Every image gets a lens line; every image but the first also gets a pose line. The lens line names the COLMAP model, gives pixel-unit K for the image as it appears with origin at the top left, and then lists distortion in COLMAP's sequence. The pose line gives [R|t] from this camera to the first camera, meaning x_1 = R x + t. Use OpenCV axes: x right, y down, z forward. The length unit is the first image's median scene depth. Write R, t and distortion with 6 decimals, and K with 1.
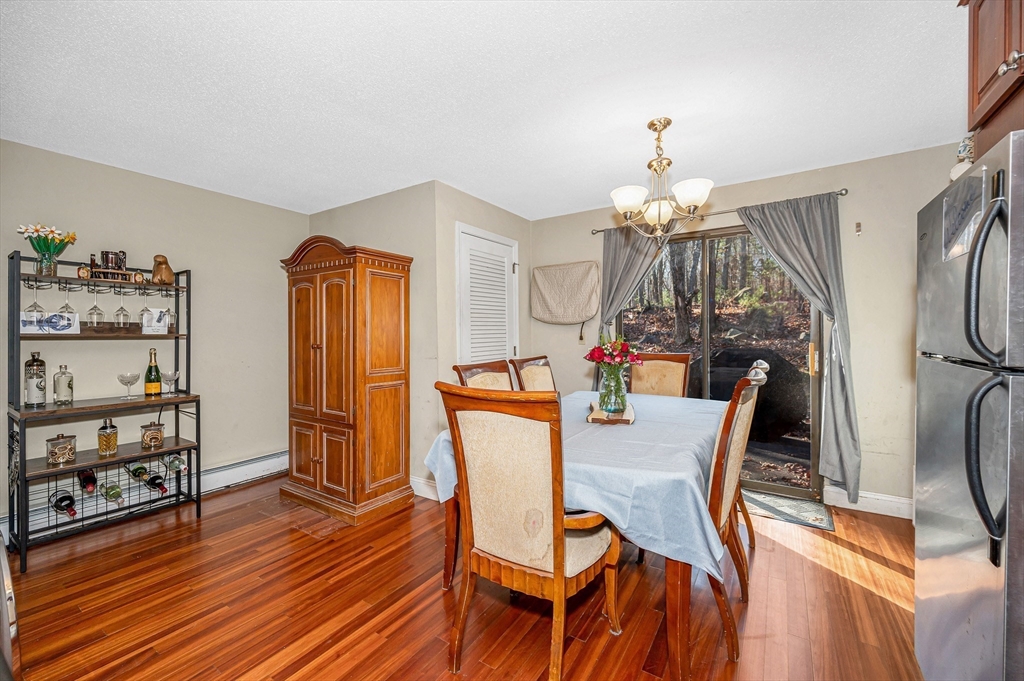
lens RADIAL K [[409.7, 0, 512.0], [0, 409.7, 340.5], [0, 0, 1]] dist [-0.002074, -0.000196]
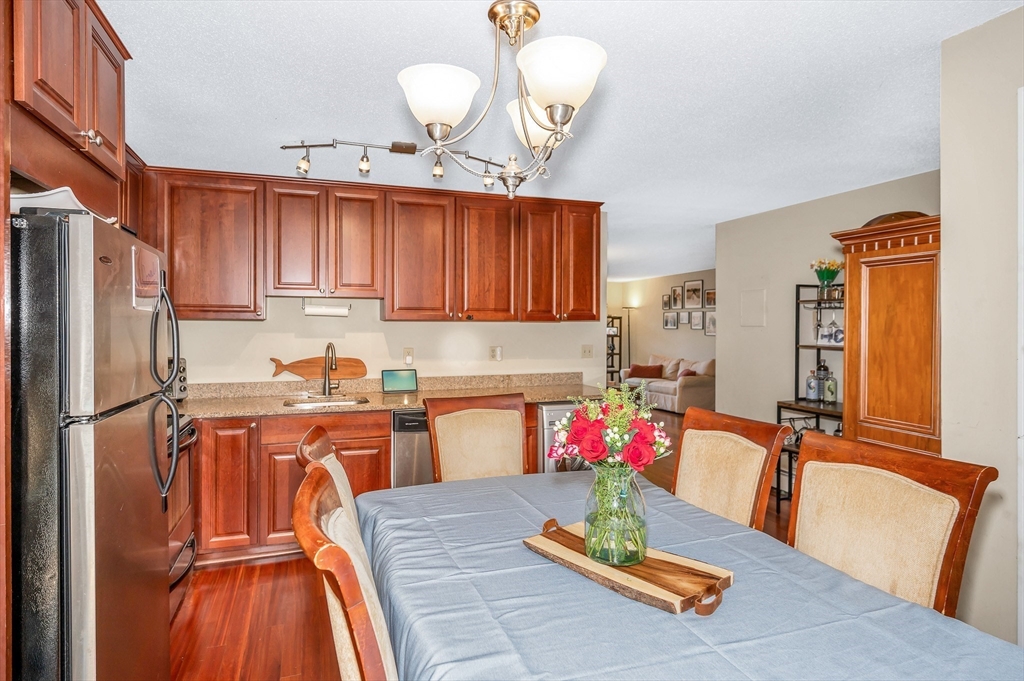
lens RADIAL K [[568.0, 0, 509.7], [0, 568.0, 321.4], [0, 0, 1]] dist [-0.001699, 0.000022]
pose [[-0.592901, -0.002426, -0.805272, 0.792525], [-0.011531, 0.999919, 0.005478, -0.084361], [0.805193, 0.012534, -0.592880, 1.227067]]
